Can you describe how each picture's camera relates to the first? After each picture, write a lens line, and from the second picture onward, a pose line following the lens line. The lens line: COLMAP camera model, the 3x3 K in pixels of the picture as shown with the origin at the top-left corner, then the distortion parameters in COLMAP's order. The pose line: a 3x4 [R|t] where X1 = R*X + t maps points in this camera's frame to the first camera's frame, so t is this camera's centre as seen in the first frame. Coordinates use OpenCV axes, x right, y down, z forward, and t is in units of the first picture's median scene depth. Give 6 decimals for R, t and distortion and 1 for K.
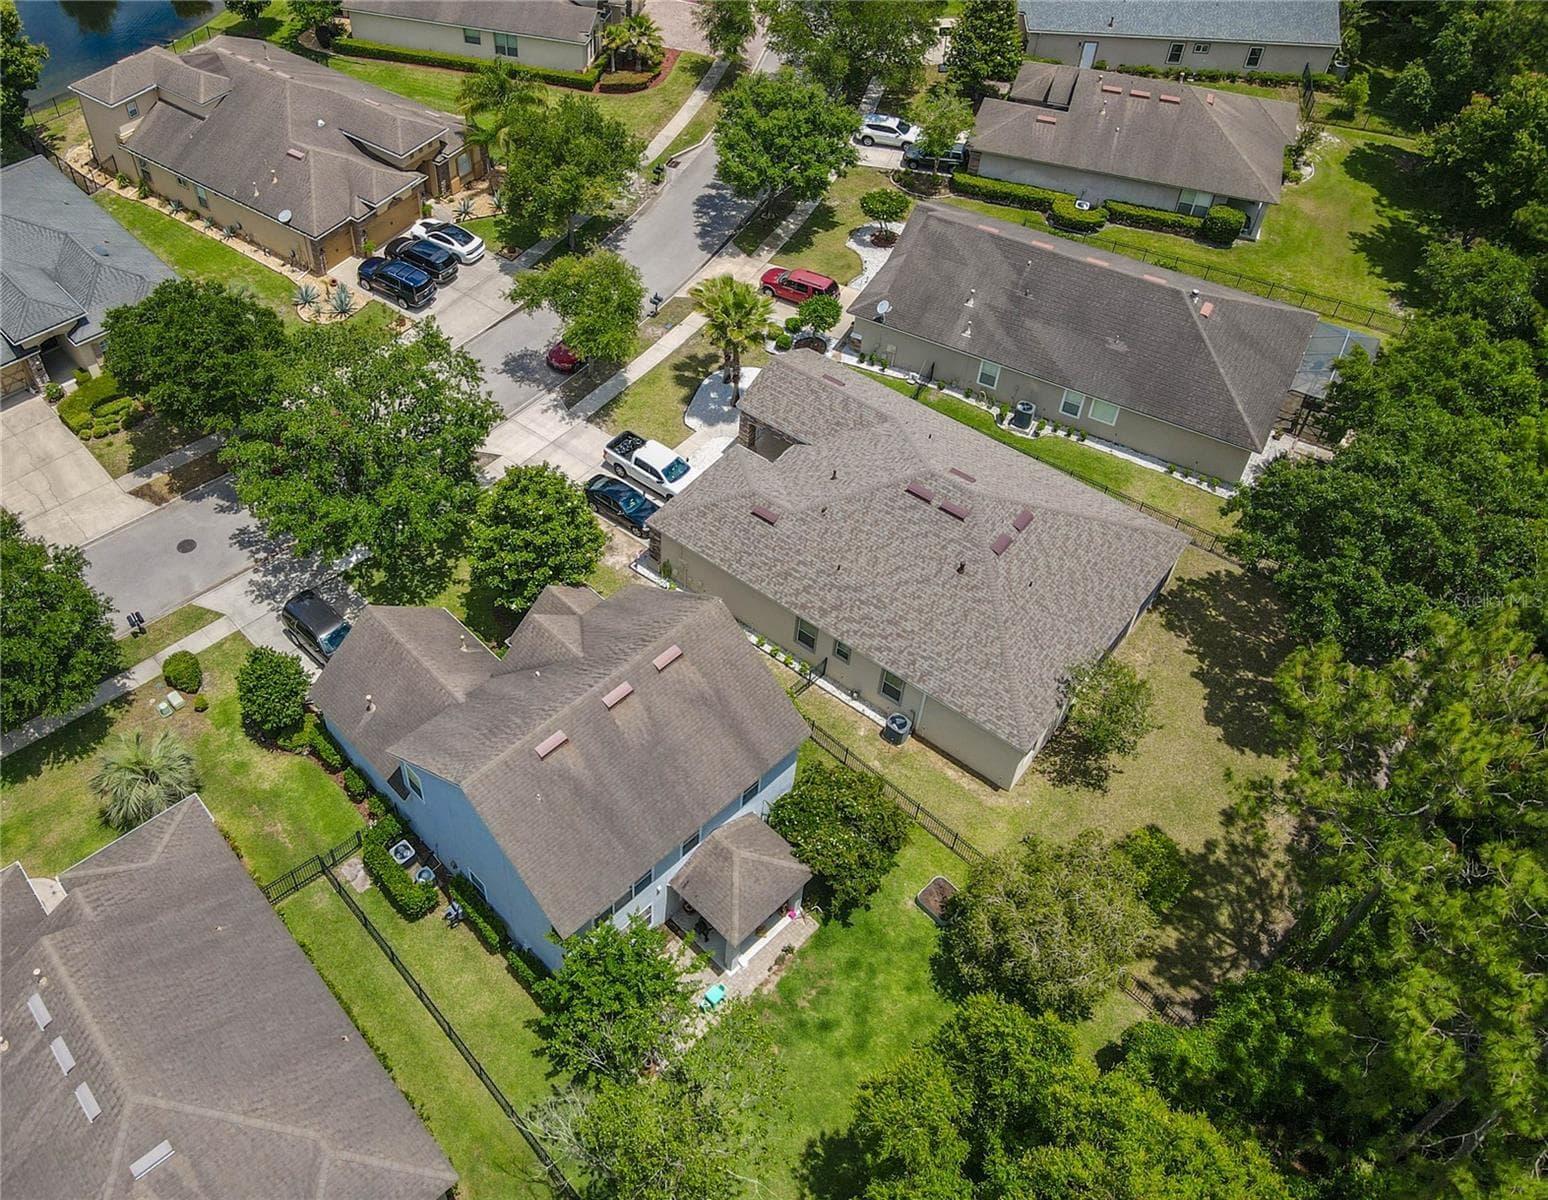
lens RADIAL K [[1333.2, 0, 645.3], [0, 1333.2, 485.0], [0, 0, 1]] dist [0.003926, 0.019585]
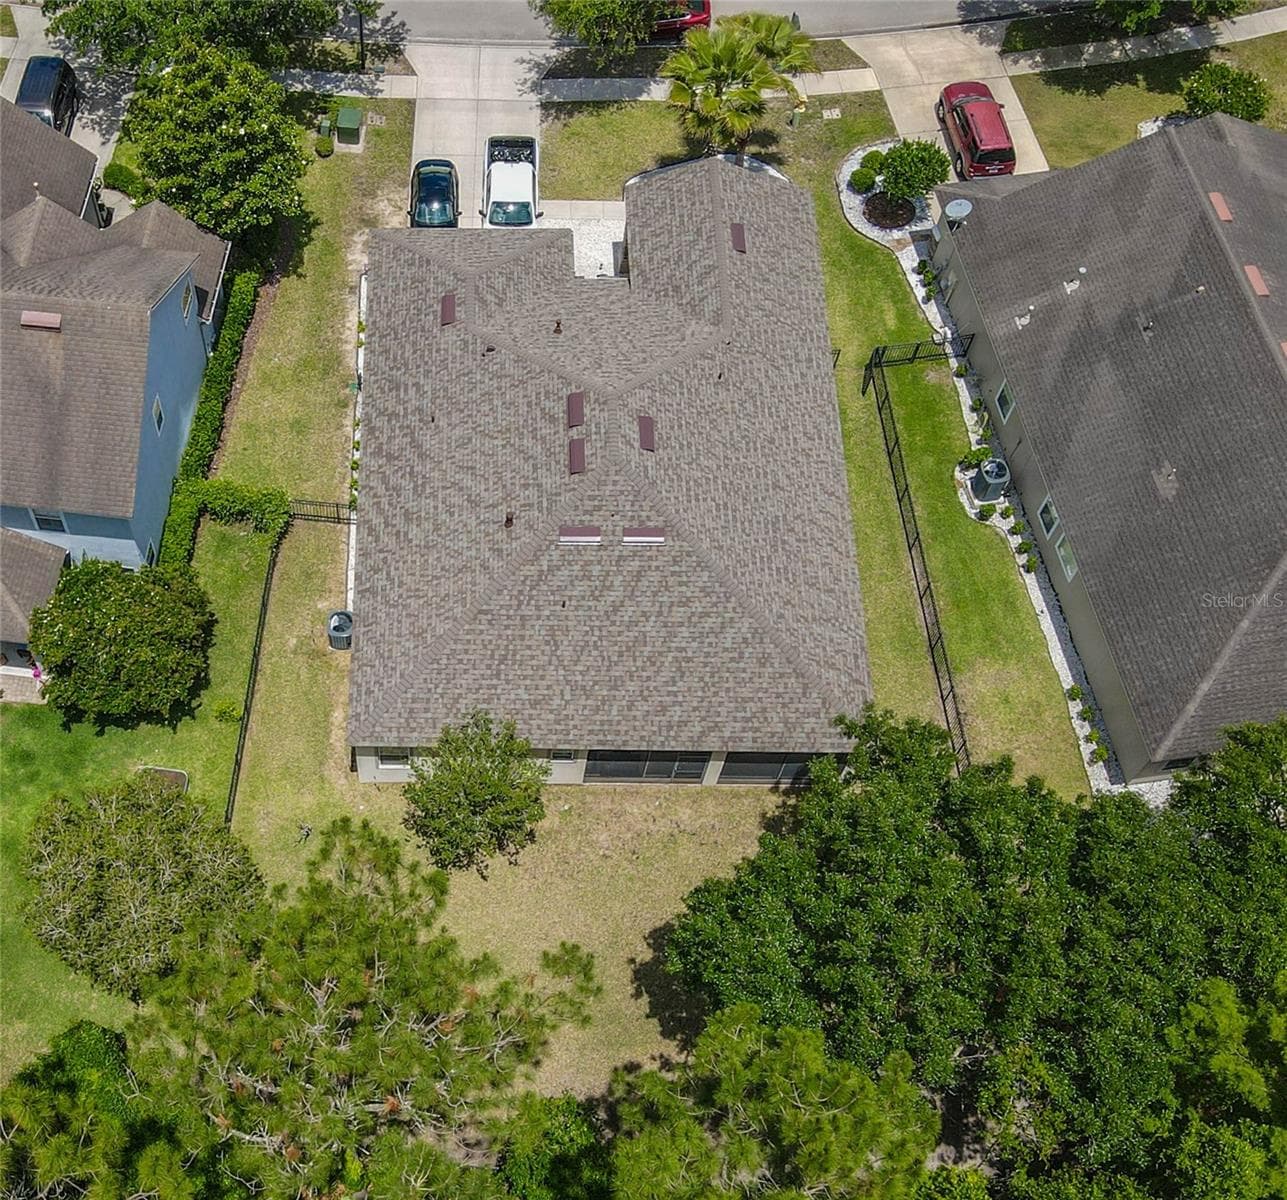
lens RADIAL K [[1687.1, 0, 406.3], [0, 1687.1, 640.5], [0, 0, 1]] dist [-0.004405, 0.050296]
pose [[0.631262, 0.676515, -0.379257, 0.568328], [-0.525415, 0.732727, 0.432493, -0.240867], [0.570480, -0.073749, 0.817994, 0.235350]]
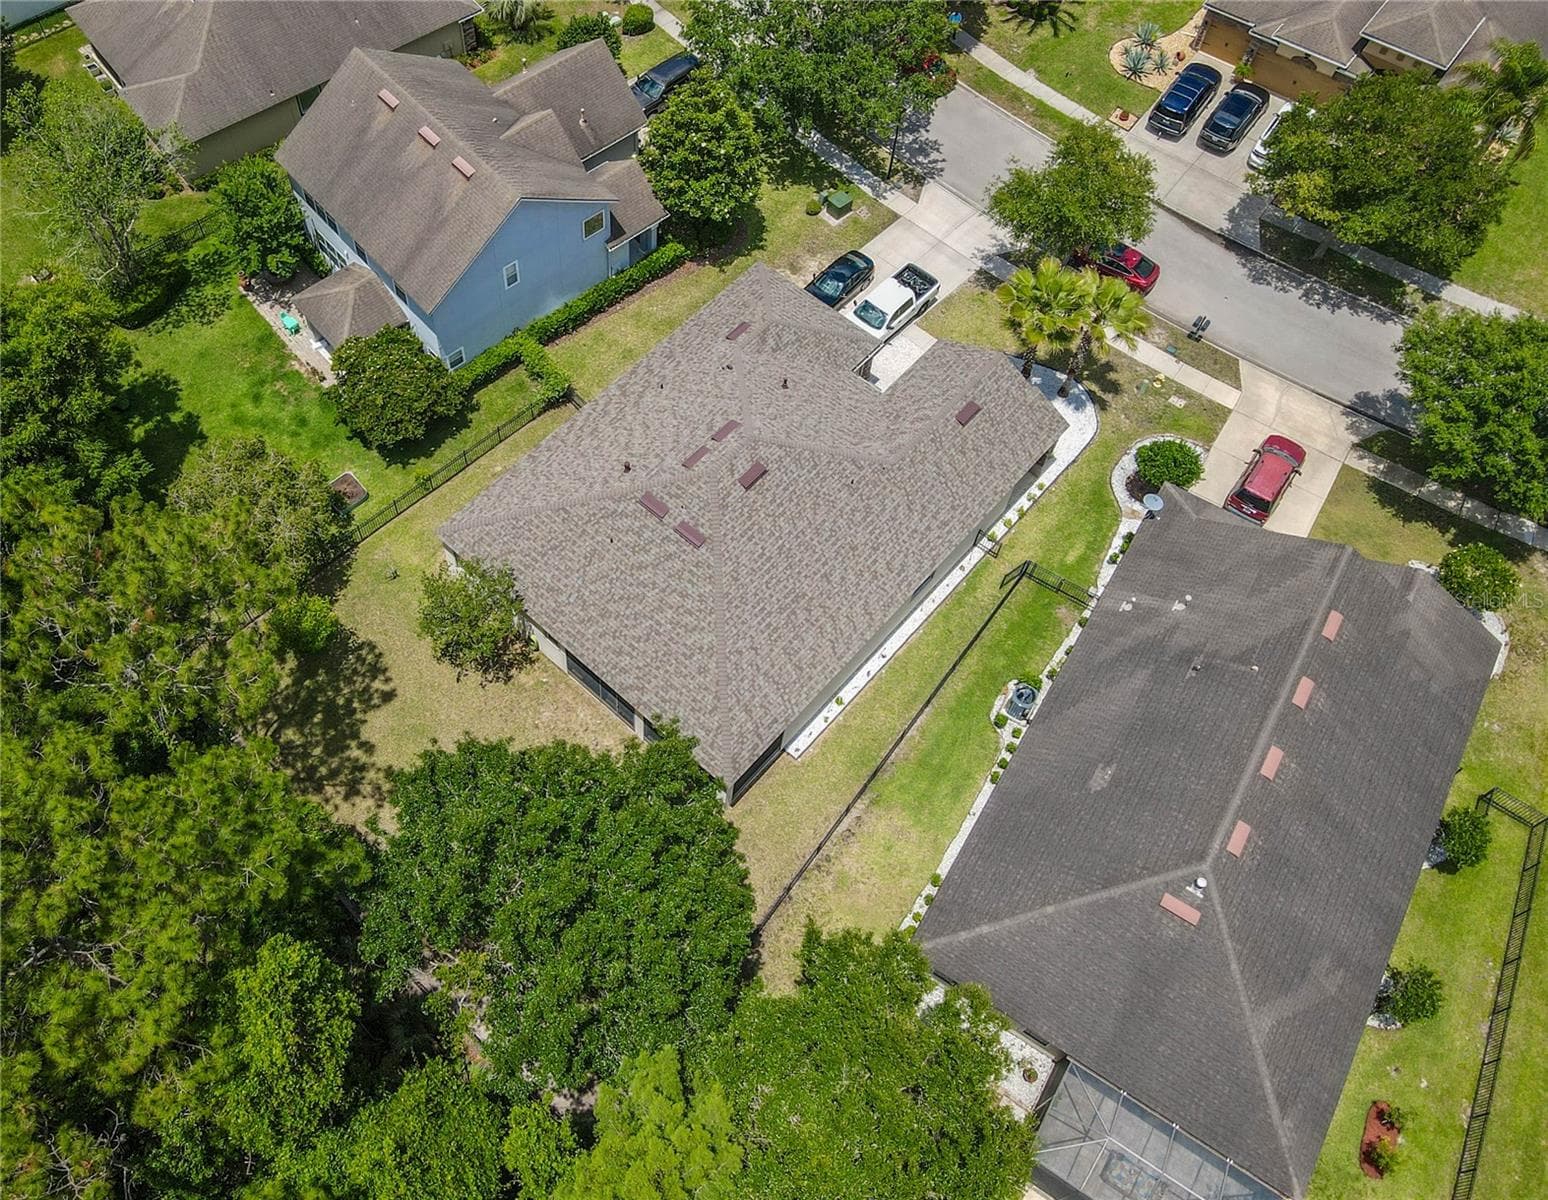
lens RADIAL K [[1333.2, 0, 645.3], [0, 1333.2, 485.0], [0, 0, 1]] dist [0.003926, 0.019585]
pose [[-0.042604, 0.833949, -0.550194, 0.728371], [-0.698837, 0.368684, 0.612942, -0.486661], [0.714011, 0.410610, 0.567087, 0.487194]]
